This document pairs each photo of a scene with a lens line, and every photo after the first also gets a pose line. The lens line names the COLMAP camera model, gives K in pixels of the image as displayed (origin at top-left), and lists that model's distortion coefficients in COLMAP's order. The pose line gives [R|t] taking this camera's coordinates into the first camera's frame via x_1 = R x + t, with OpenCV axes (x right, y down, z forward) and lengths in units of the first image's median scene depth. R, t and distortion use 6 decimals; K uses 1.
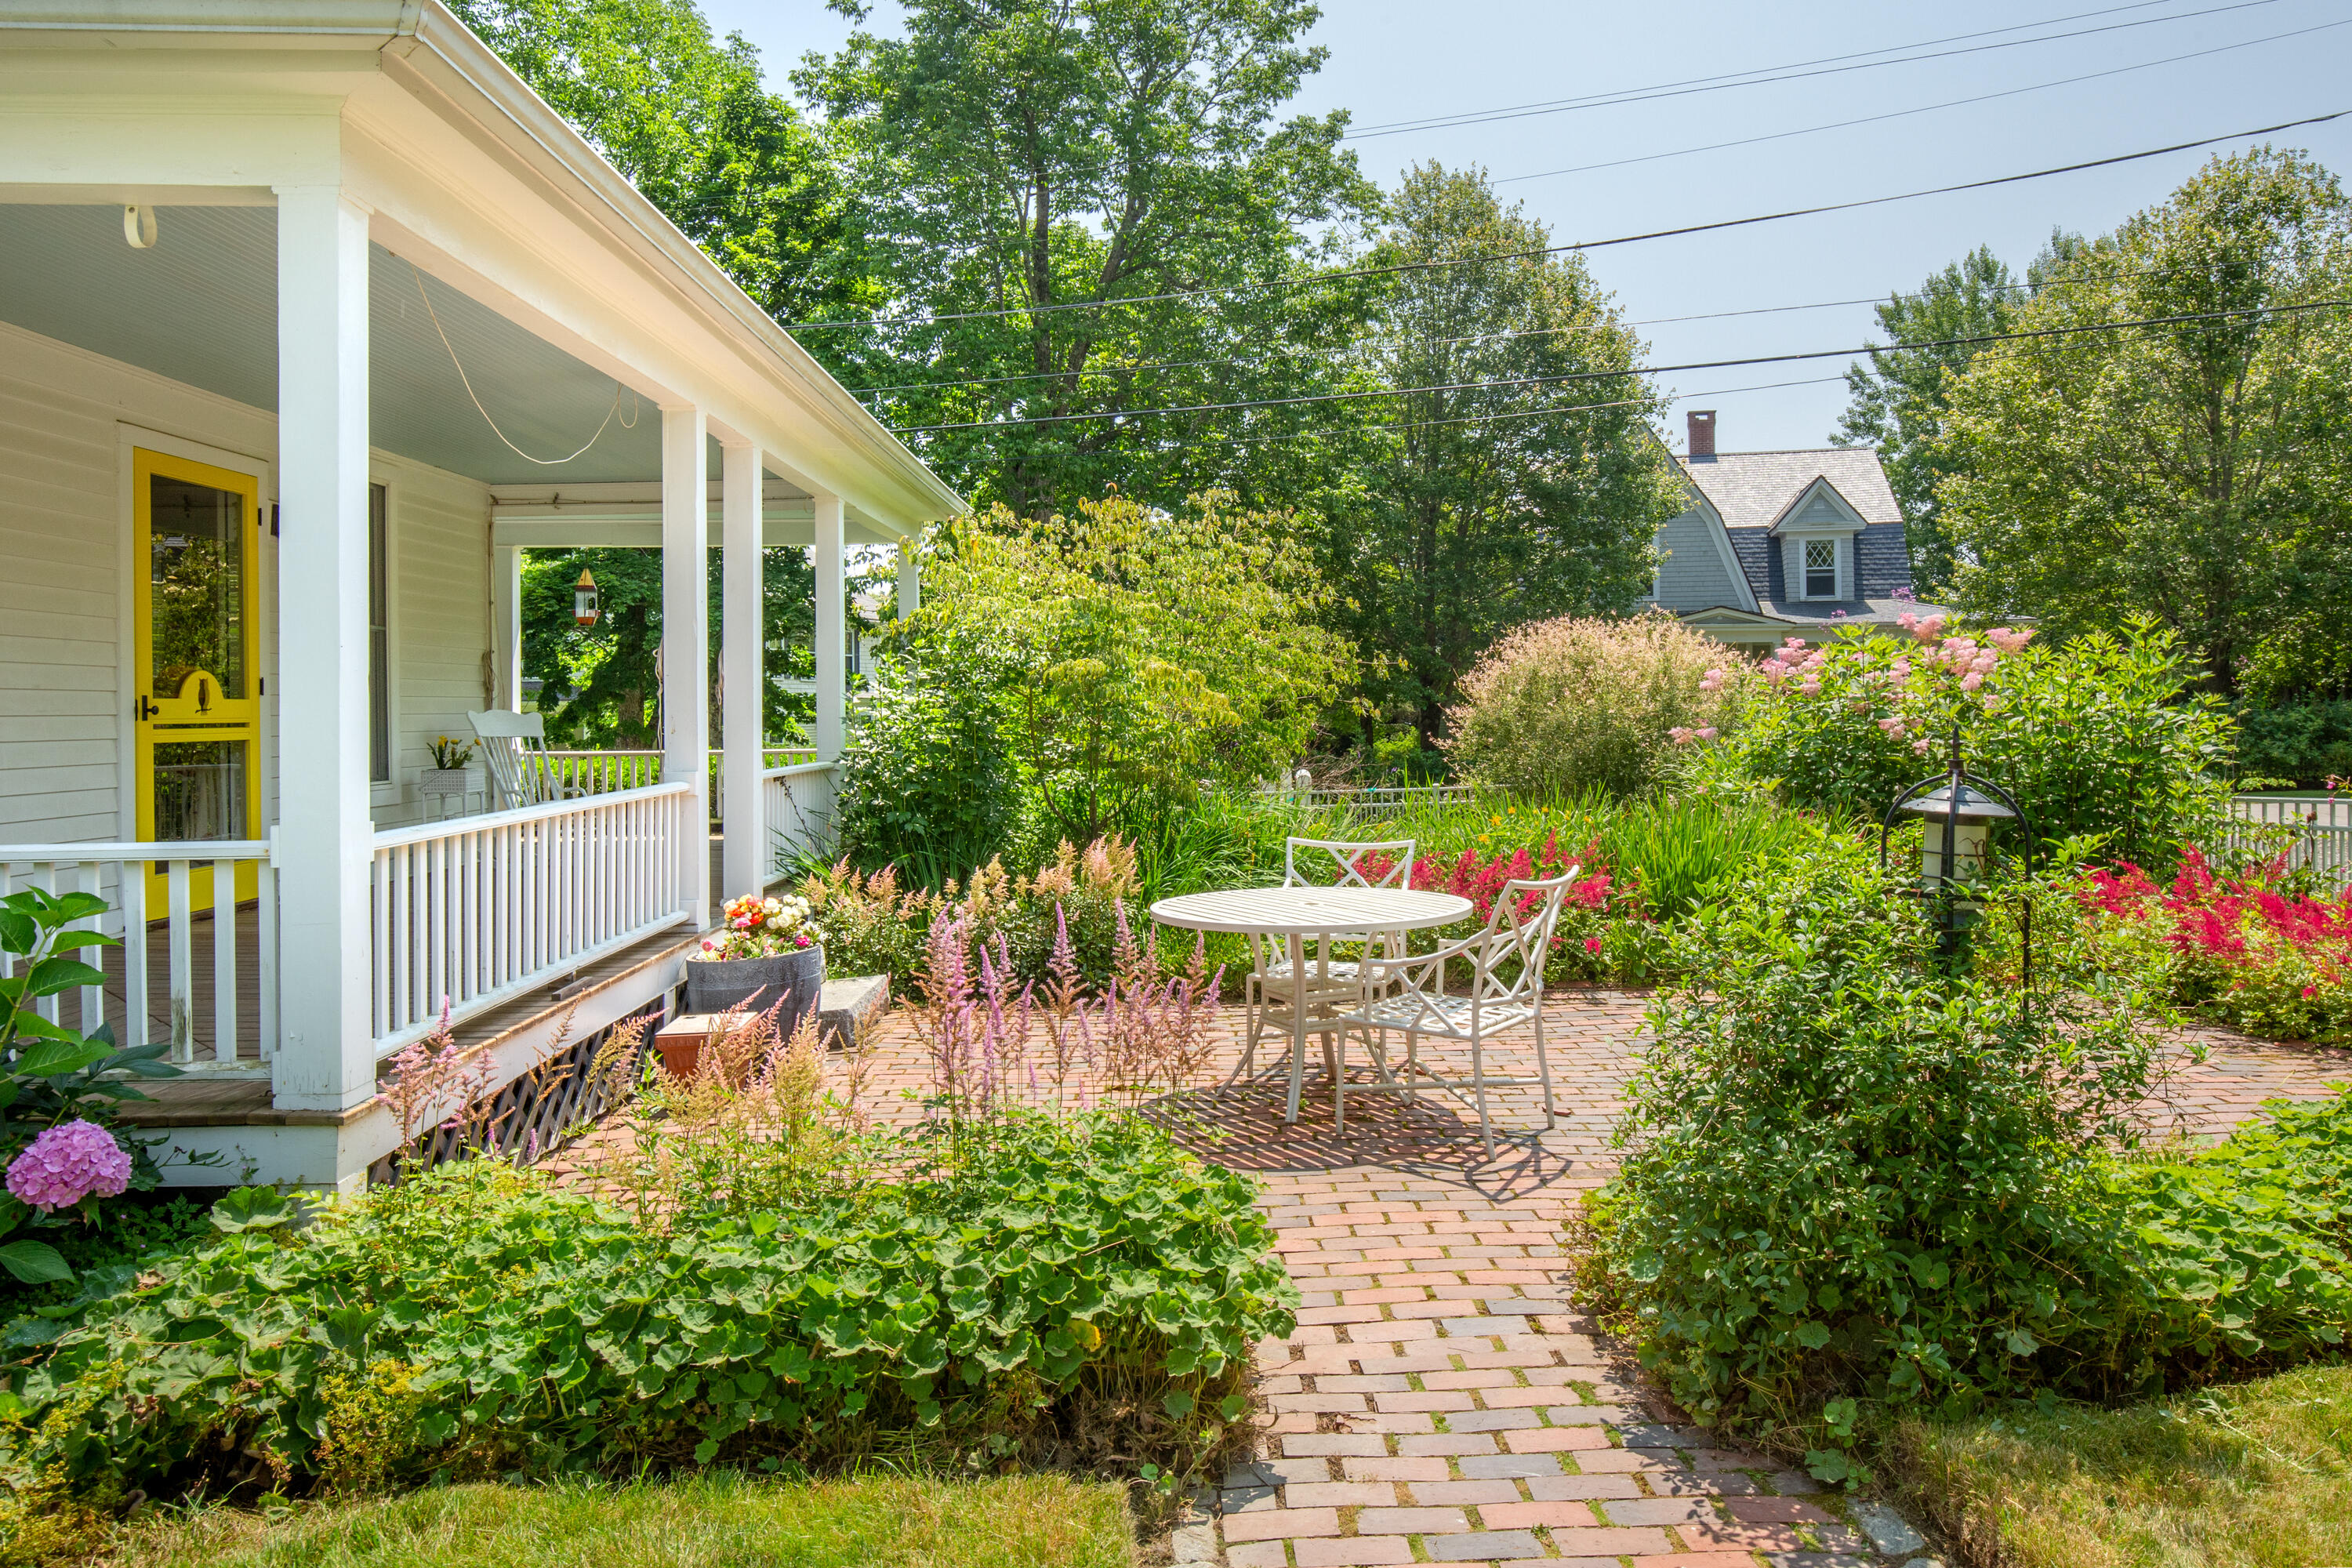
lens RADIAL K [[1509.3, 0, 1209.8], [0, 1509.3, 713.3], [0, 0, 1]] dist [-0.009828, 0.005682]
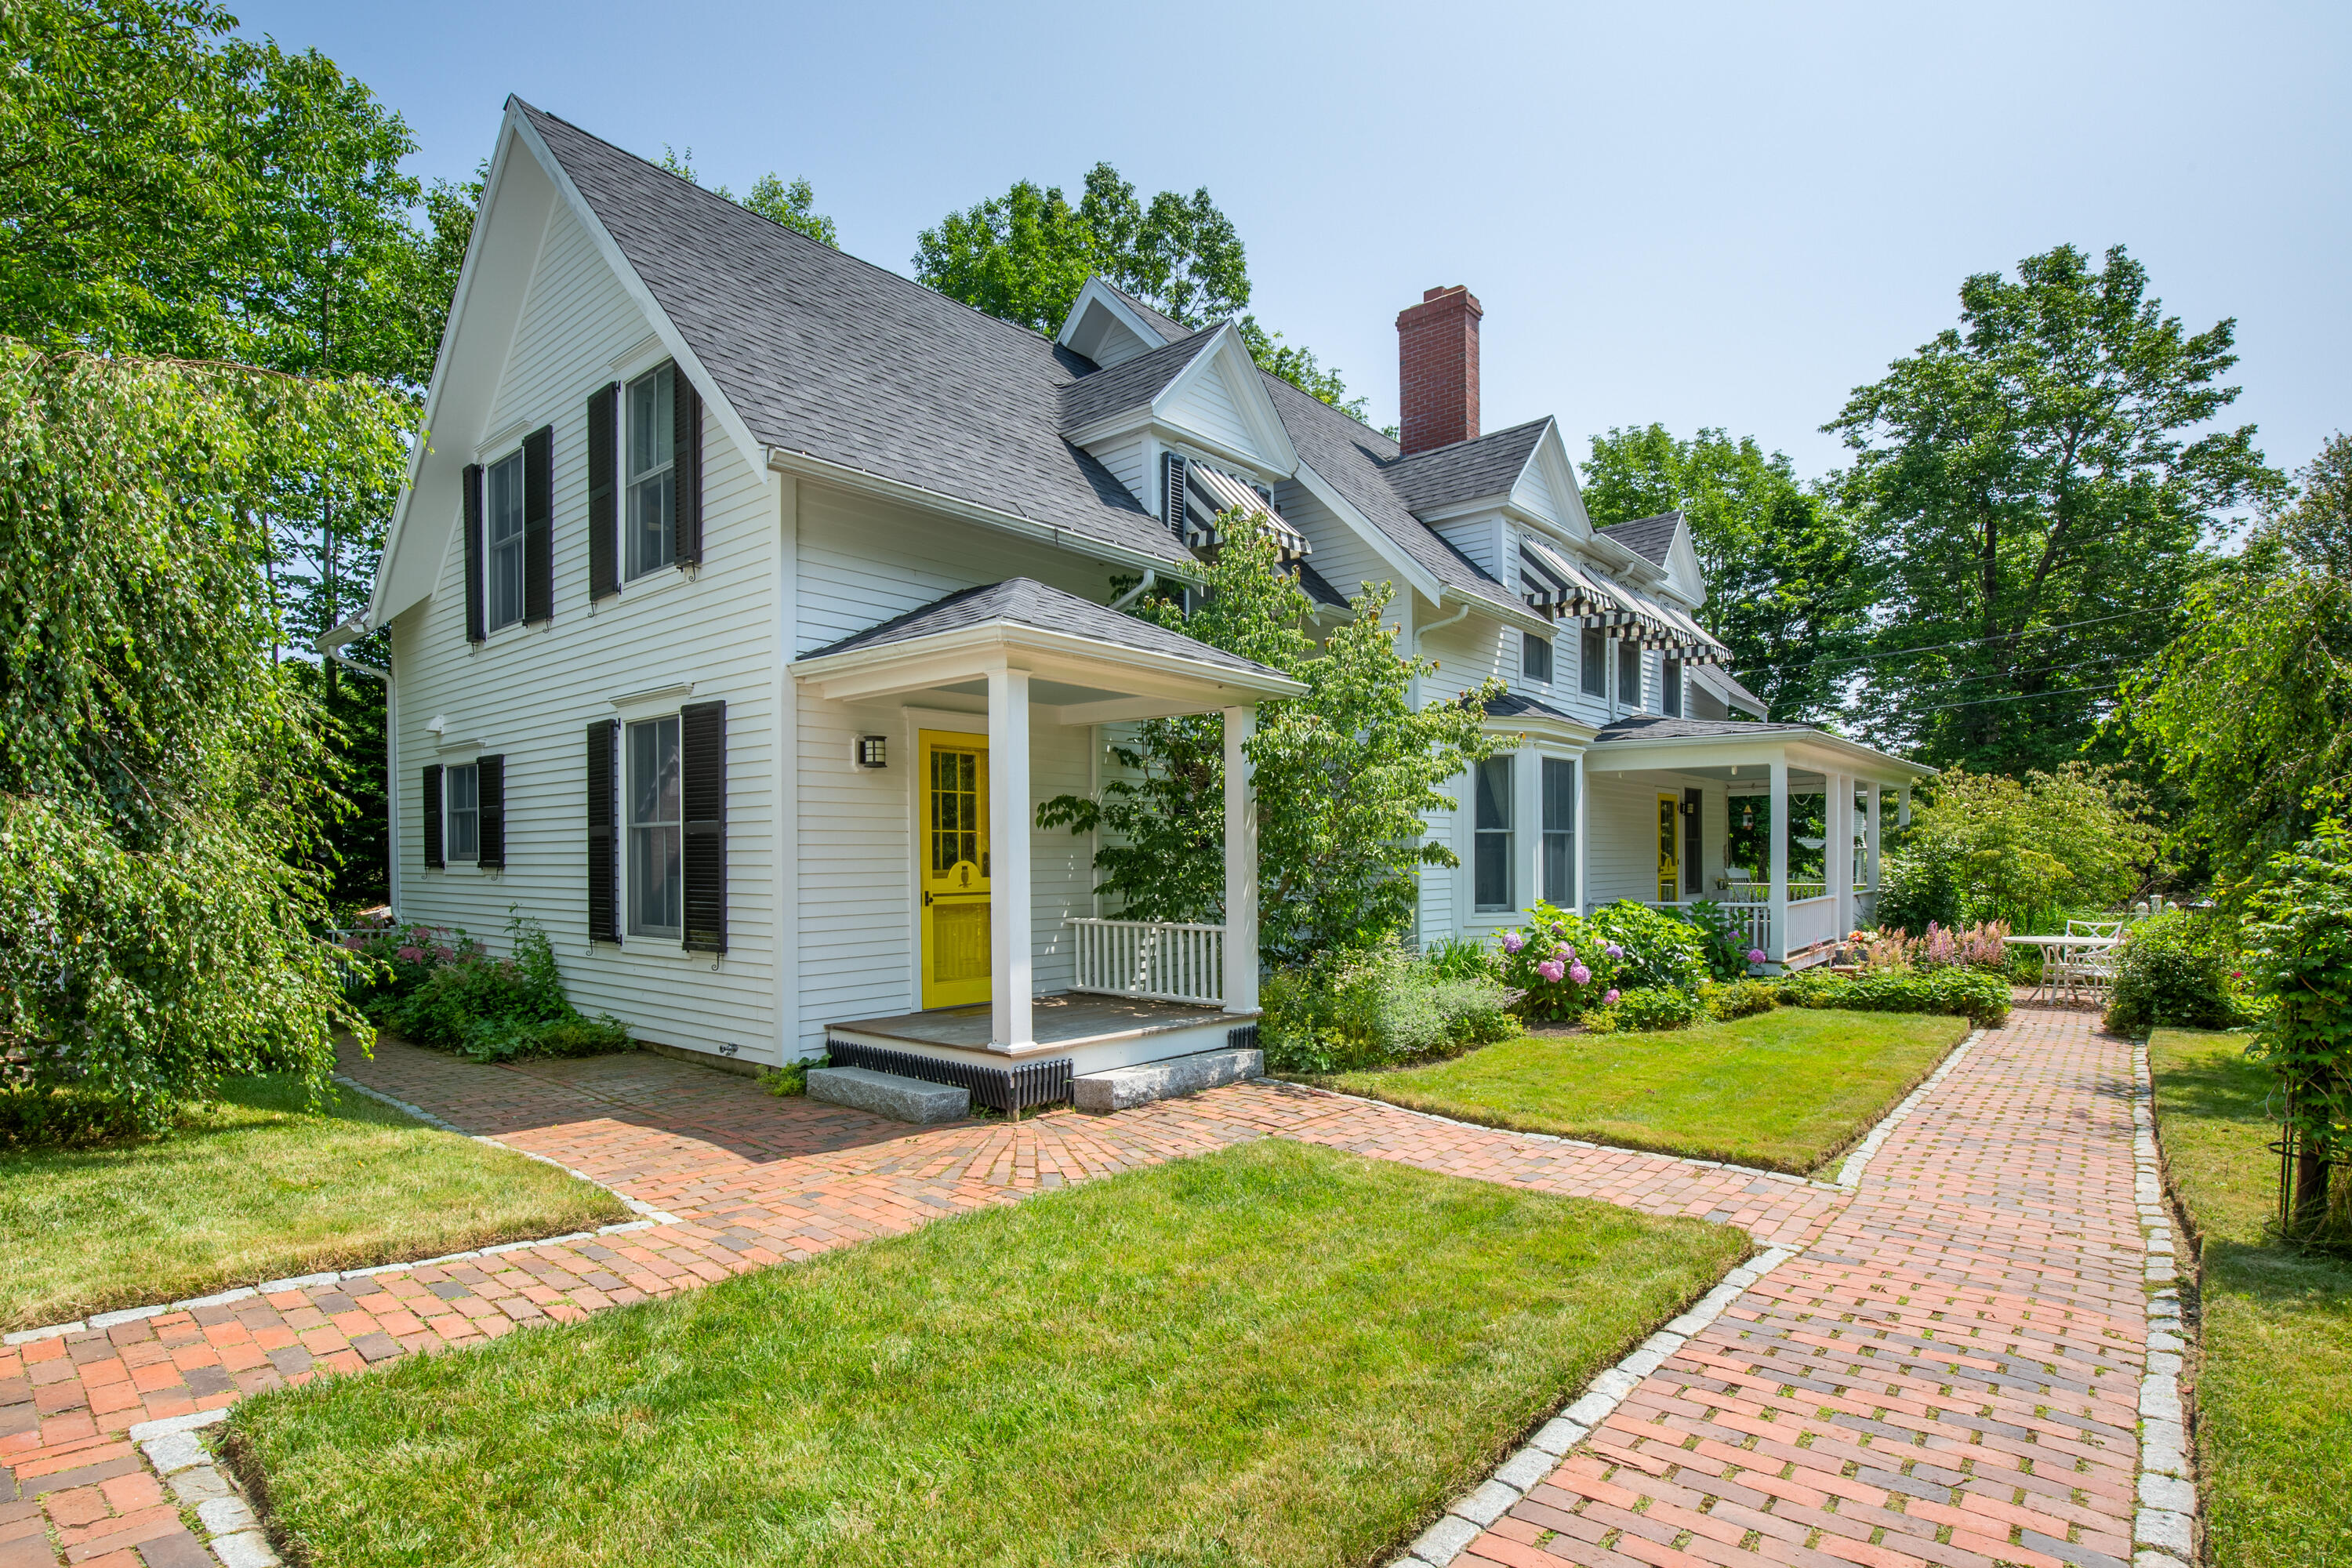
lens RADIAL K [[1182.5, 0, 1210.8], [0, 1182.5, 872.2], [0, 0, 1]] dist [-0.013246, 0.002704]
pose [[0.760555, 0.015211, -0.649095, 0.133726], [-0.002437, 0.999785, 0.020573, -0.024528], [0.649269, -0.014065, 0.760429, -0.880371]]
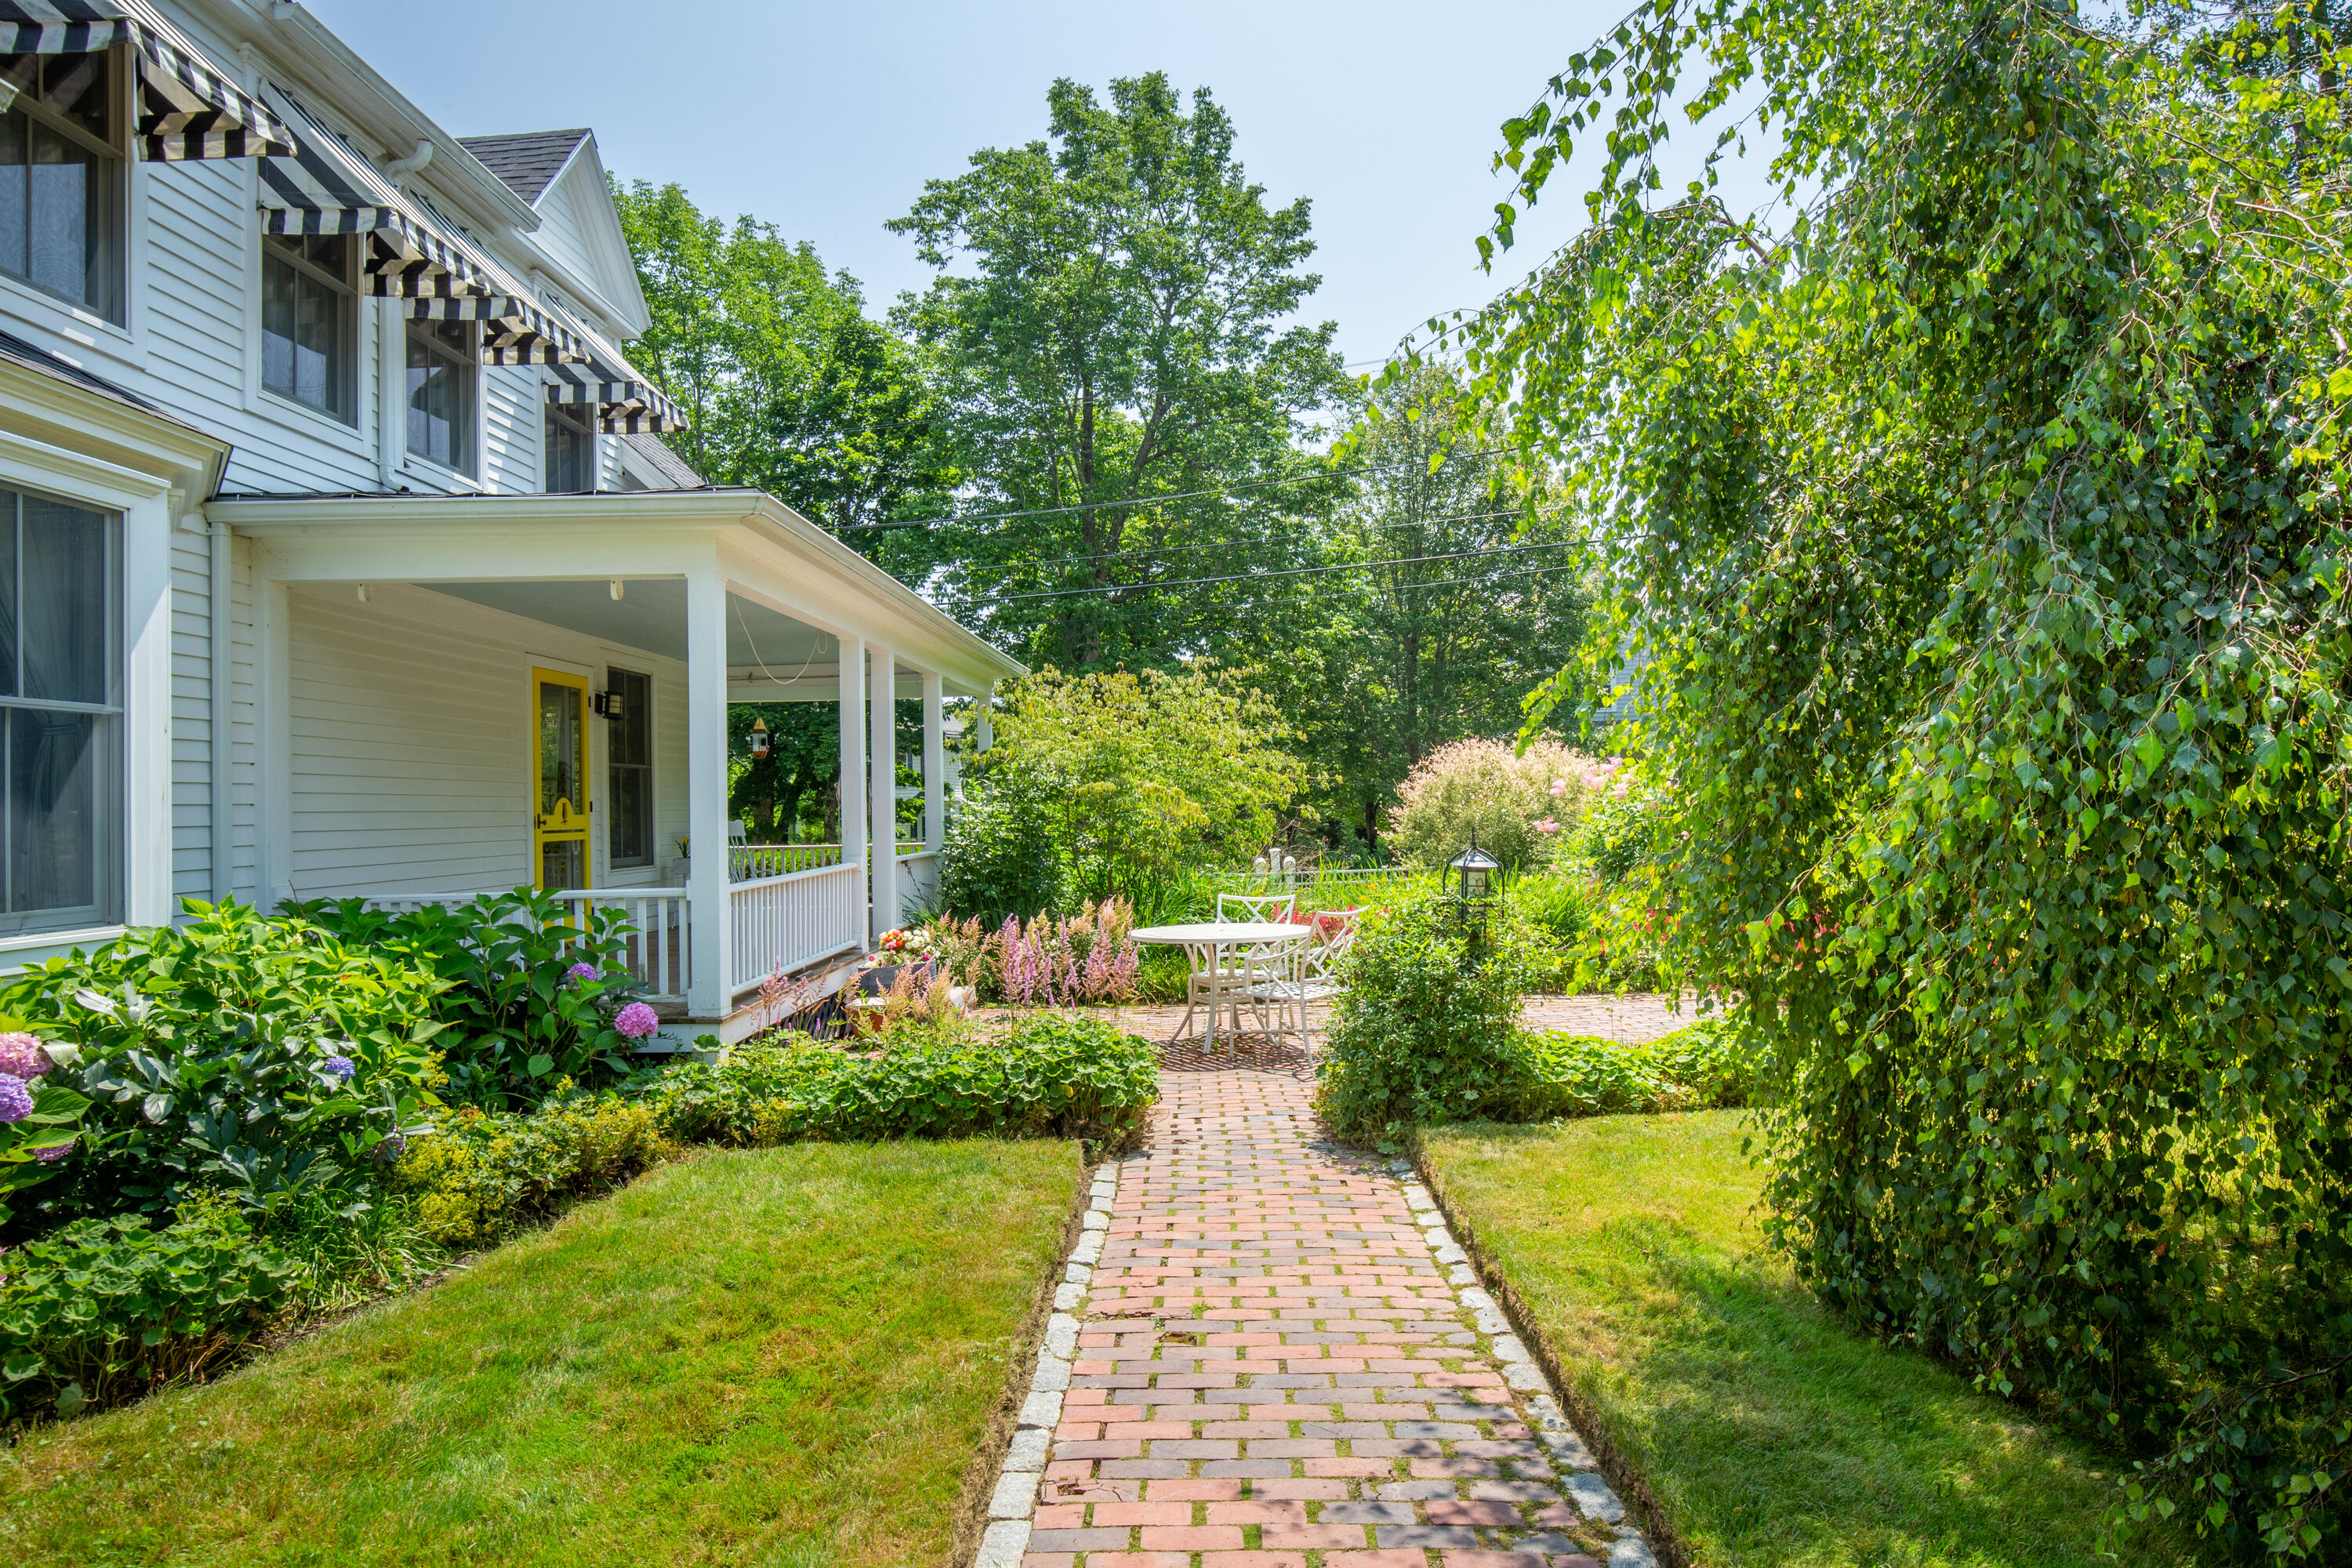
lens RADIAL K [[1383.0, 0, 1173.0], [0, 1383.0, 790.0], [0, 0, 1]] dist [-0.006627, -0.000522]
pose [[0.998129, -0.009827, -0.060346, 0.049267], [0.008975, 0.999856, -0.014368, -0.004883], [0.060478, 0.013799, 0.998074, -0.259649]]
